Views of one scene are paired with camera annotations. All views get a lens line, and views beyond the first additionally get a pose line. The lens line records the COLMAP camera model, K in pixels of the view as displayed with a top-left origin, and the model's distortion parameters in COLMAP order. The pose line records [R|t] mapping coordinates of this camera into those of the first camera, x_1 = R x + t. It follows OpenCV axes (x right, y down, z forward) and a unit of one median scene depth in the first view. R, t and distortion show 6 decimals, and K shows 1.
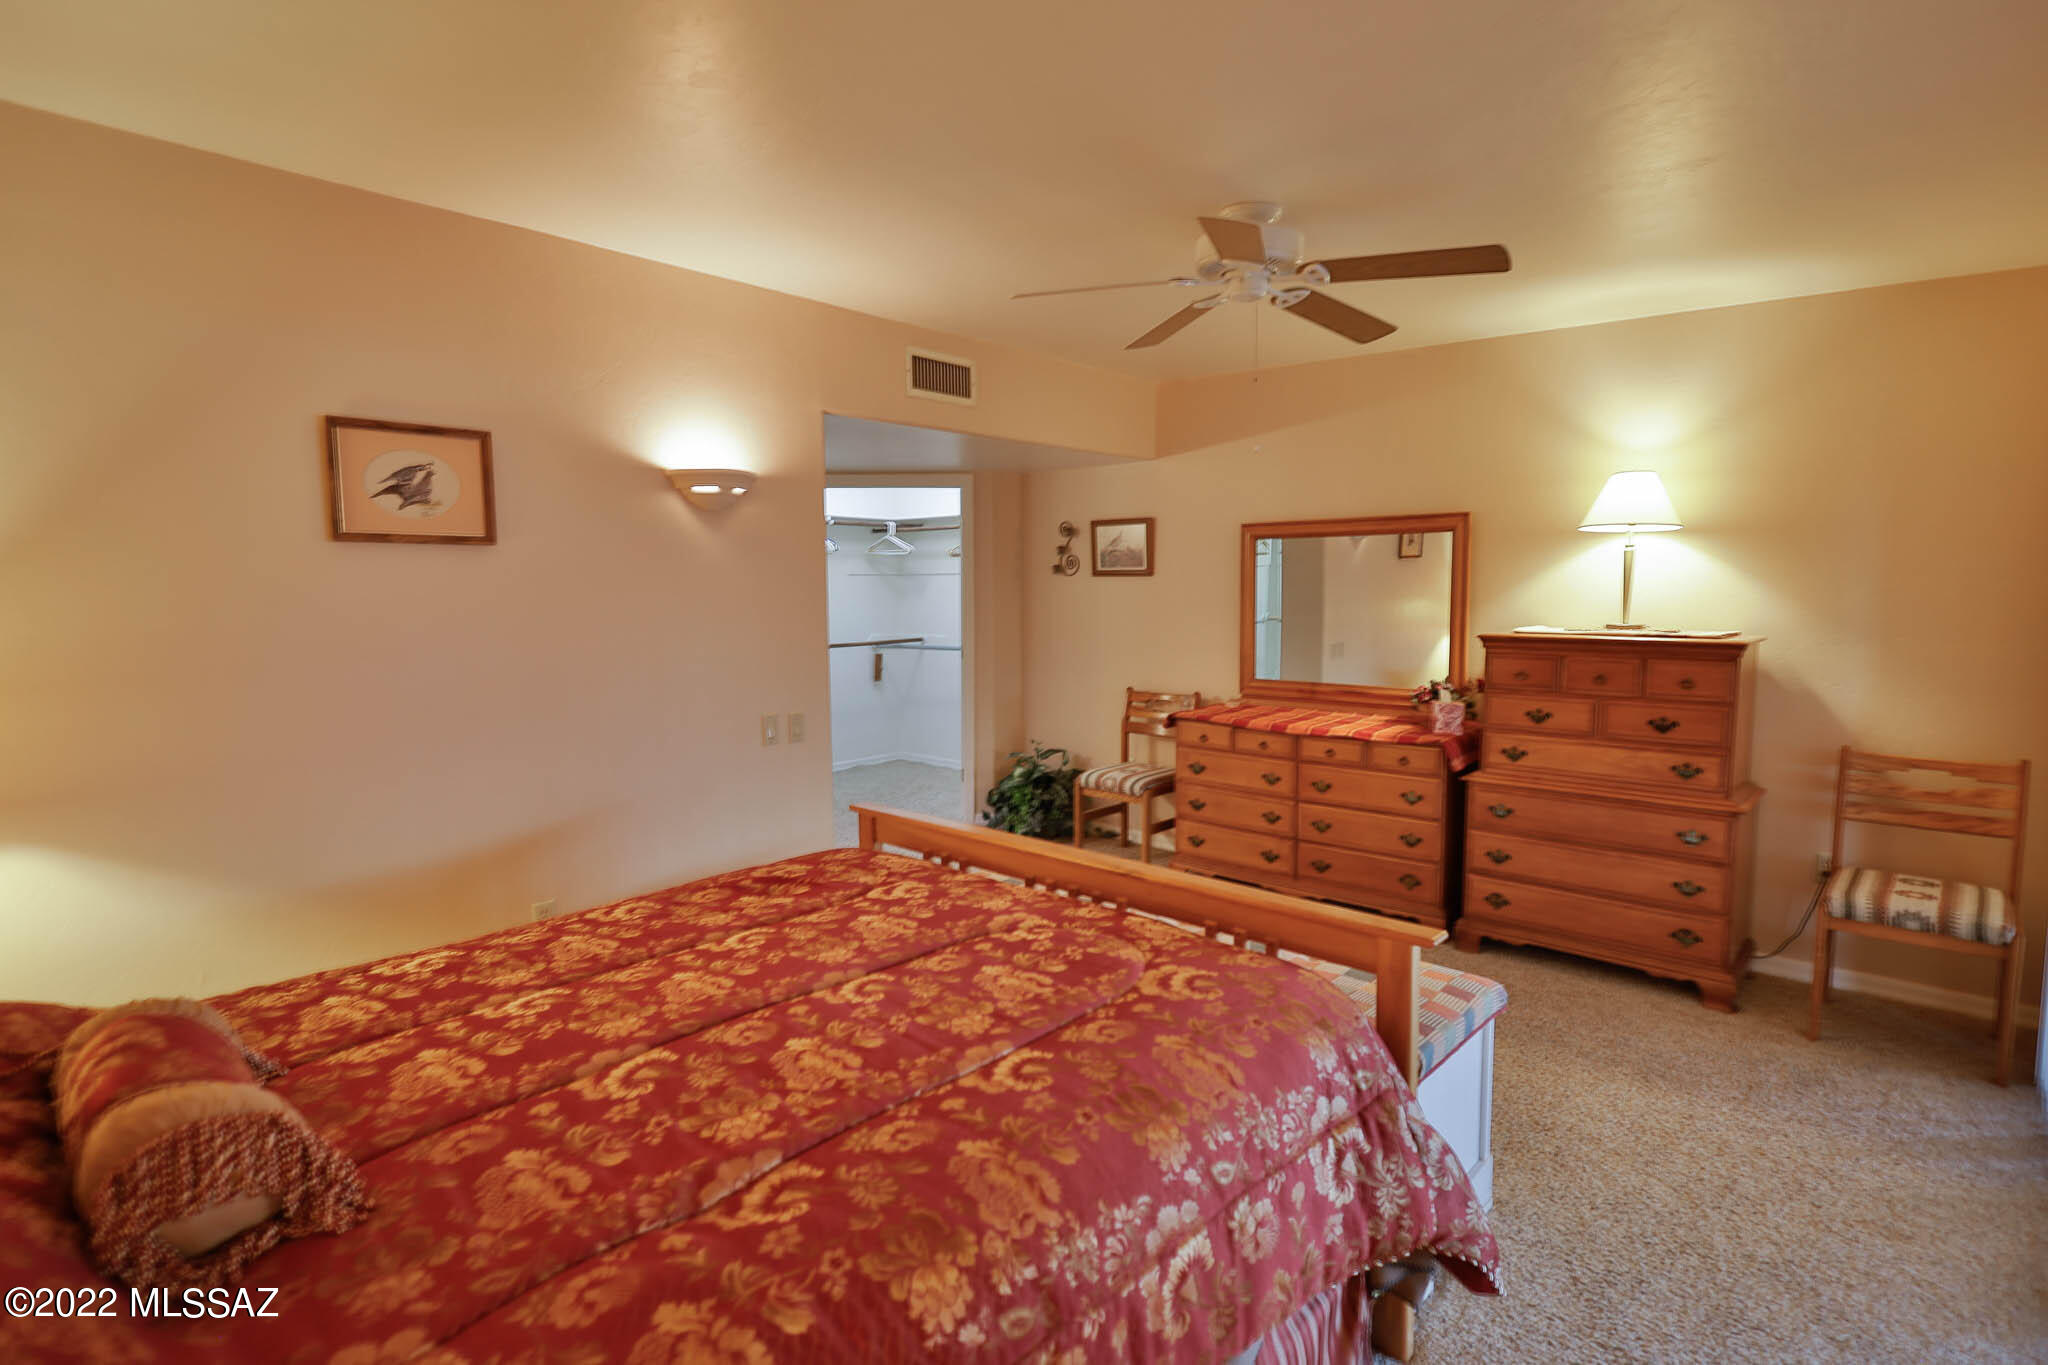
lens RADIAL K [[1014.5, 0, 1022.0], [0, 1014.5, 680.7], [0, 0, 1]] dist [0.001155, 0.000664]
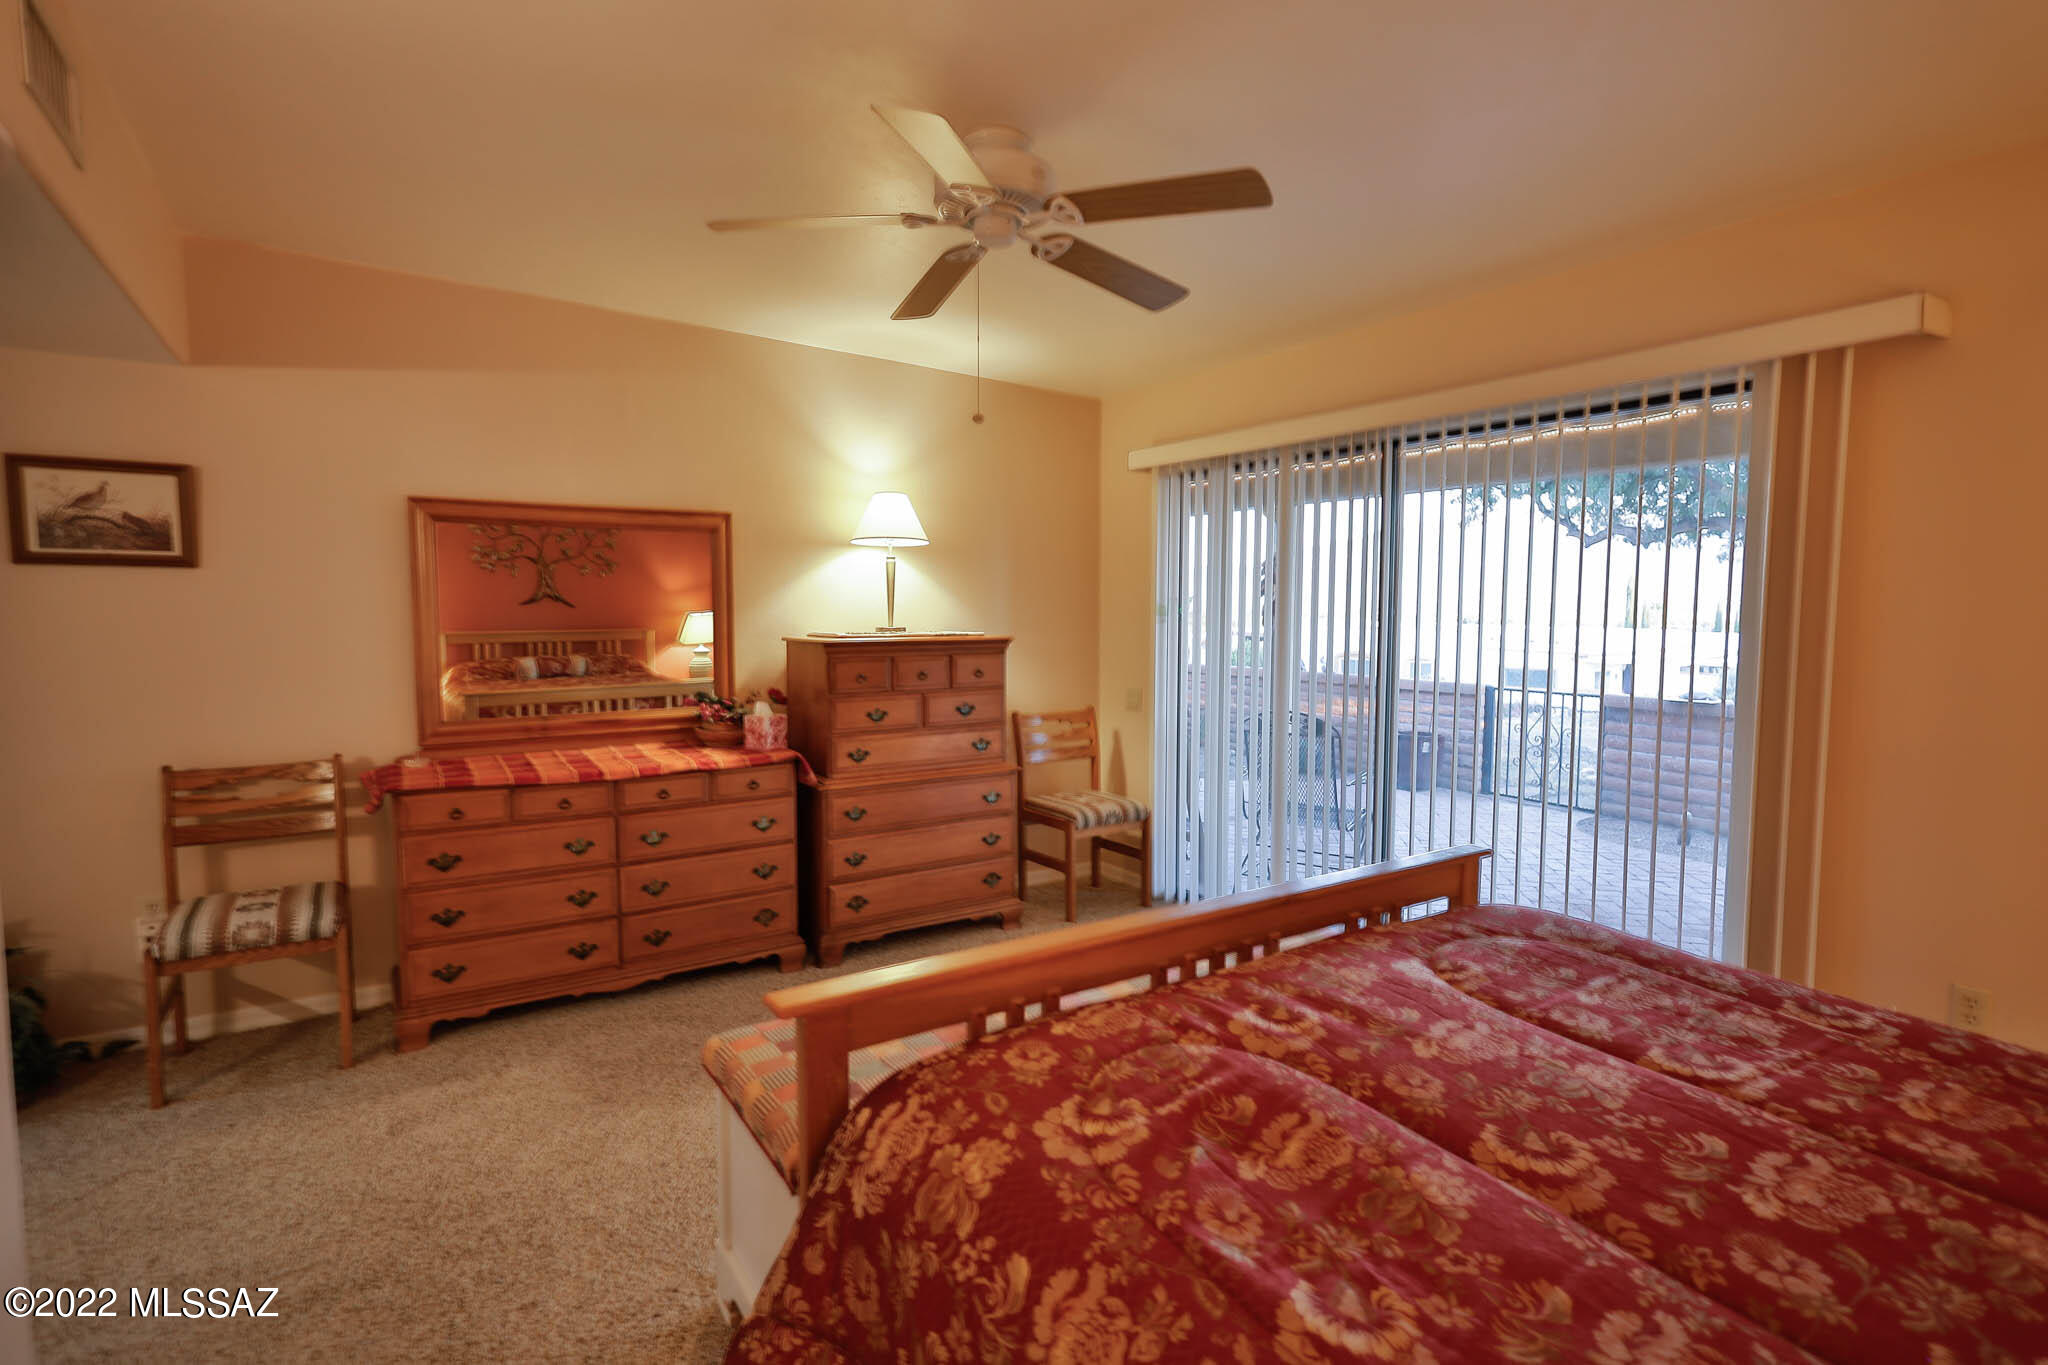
lens RADIAL K [[1014.5, 0, 1025.3], [0, 1014.5, 683.0], [0, 0, 1]] dist [0.001155, 0.000664]
pose [[0.238147, -0.066468, 0.968952, -0.436767], [0.089129, 0.994941, 0.046345, -0.031342], [-0.967131, 0.075325, 0.242867, 0.555749]]
